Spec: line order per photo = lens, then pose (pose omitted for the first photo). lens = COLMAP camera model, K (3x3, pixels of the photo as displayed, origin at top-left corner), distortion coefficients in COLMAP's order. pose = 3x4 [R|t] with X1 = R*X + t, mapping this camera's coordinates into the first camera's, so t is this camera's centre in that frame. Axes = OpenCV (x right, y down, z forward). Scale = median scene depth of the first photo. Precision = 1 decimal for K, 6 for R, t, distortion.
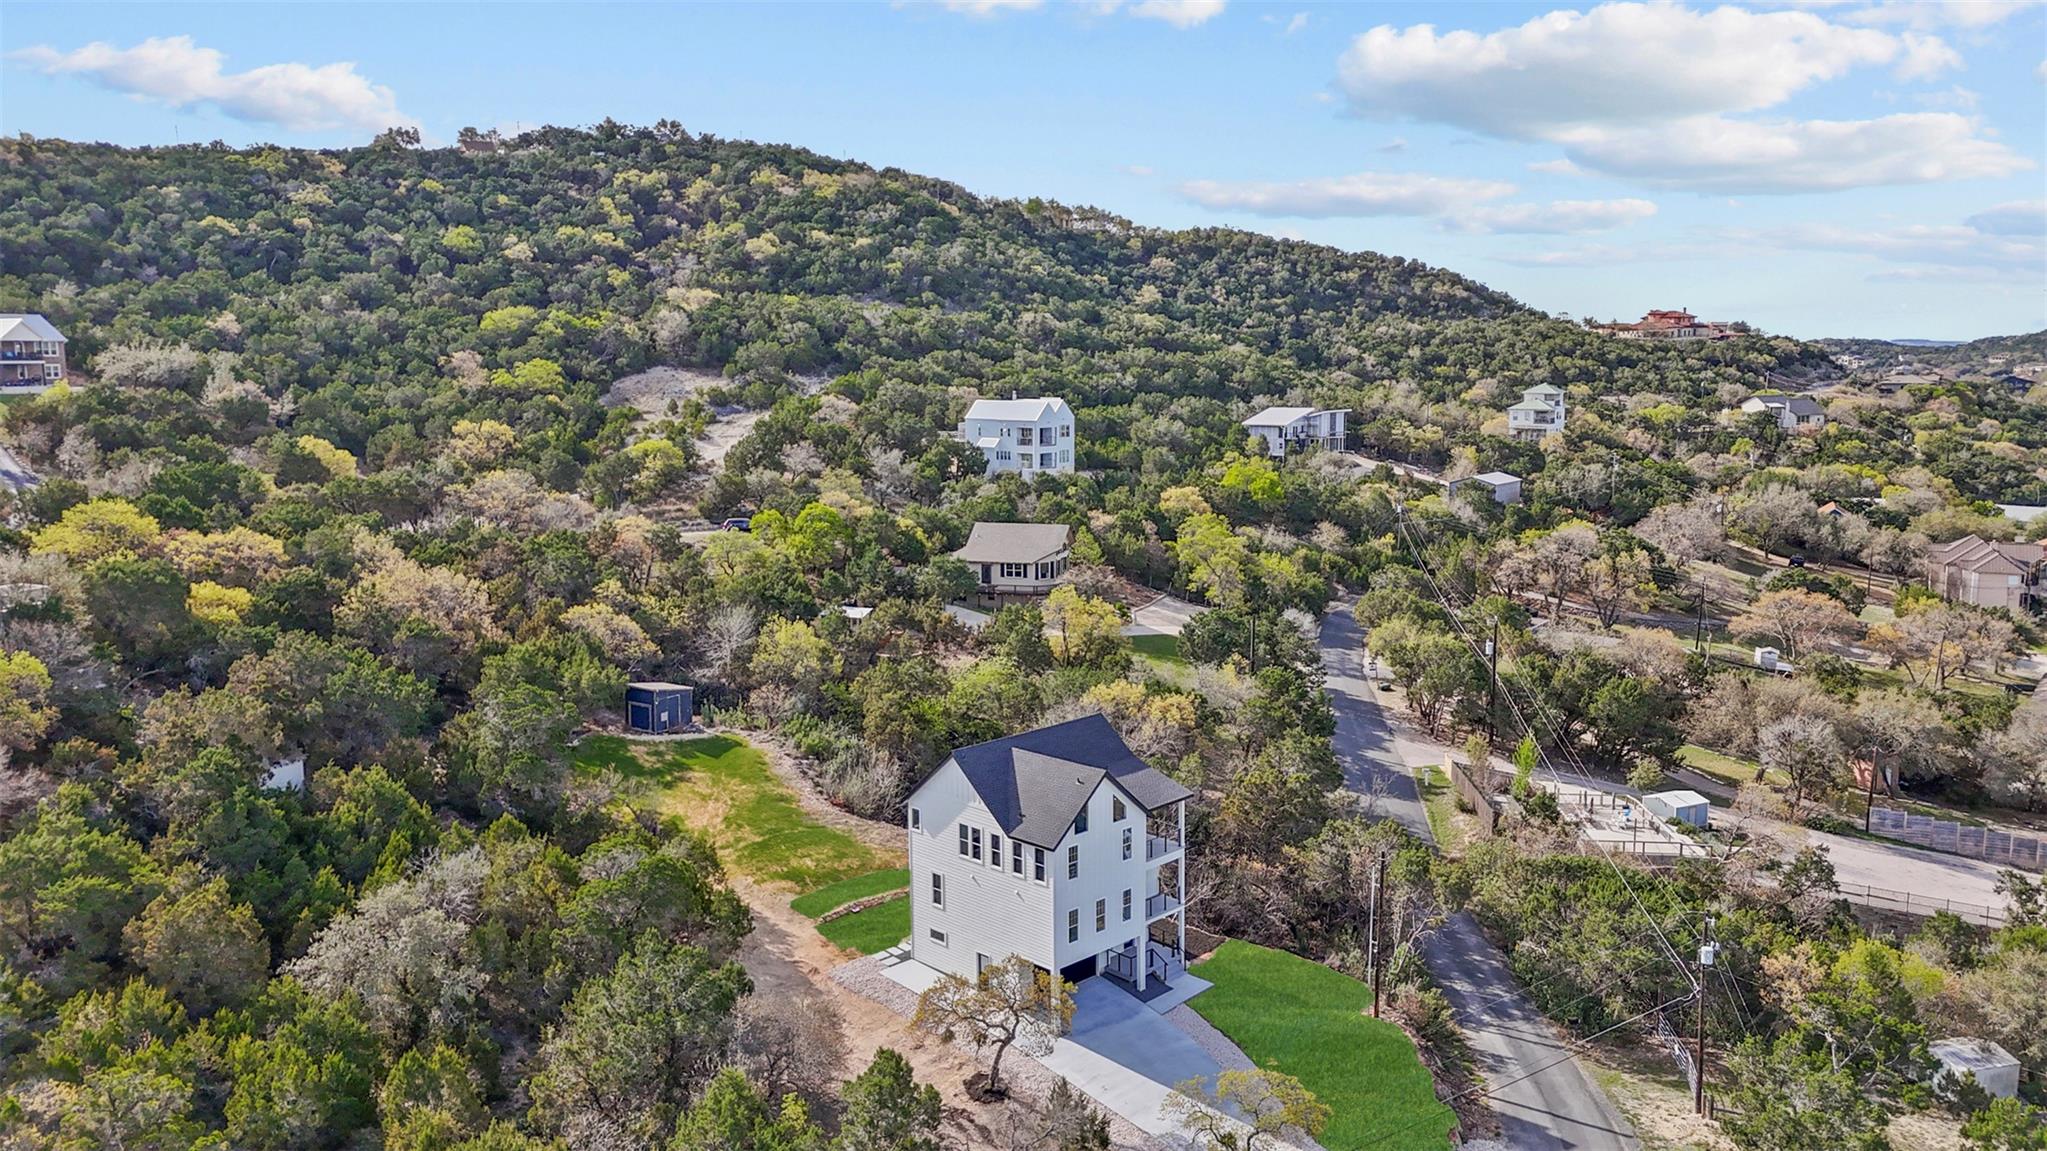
lens RADIAL K [[1521.2, 0, 1023.4], [0, 1521.2, 564.7], [0, 0, 1]] dist [0.083163, -0.071510]
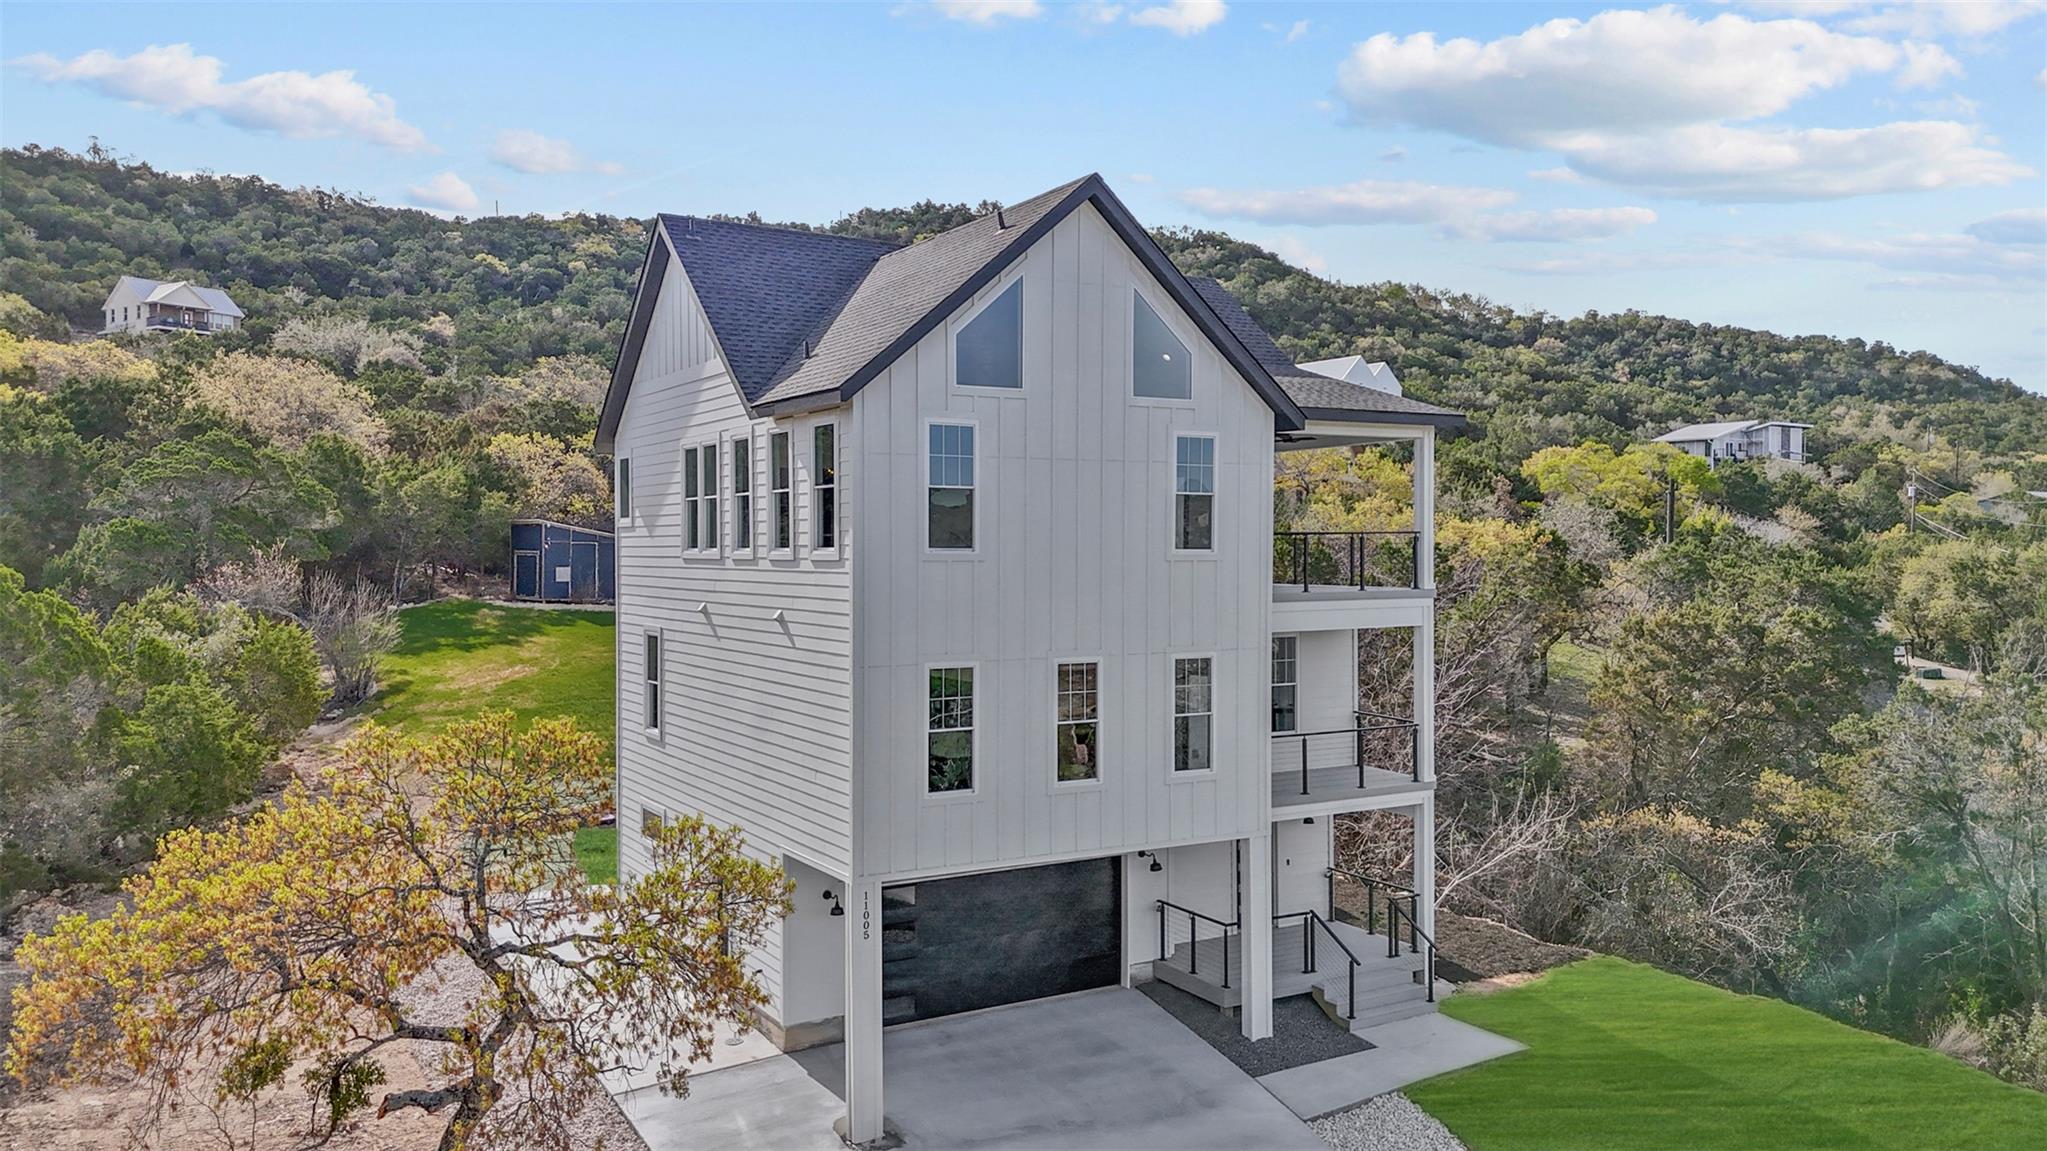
lens RADIAL K [[1521.2, 0, 1023.4], [0, 1521.2, 564.7], [0, 0, 1]] dist [0.083163, -0.071510]
pose [[0.969587, 0.007910, -0.244621, 0.017394], [-0.037992, 0.992227, -0.118500, 0.037744], [0.241782, 0.124190, 0.962350, 0.117546]]
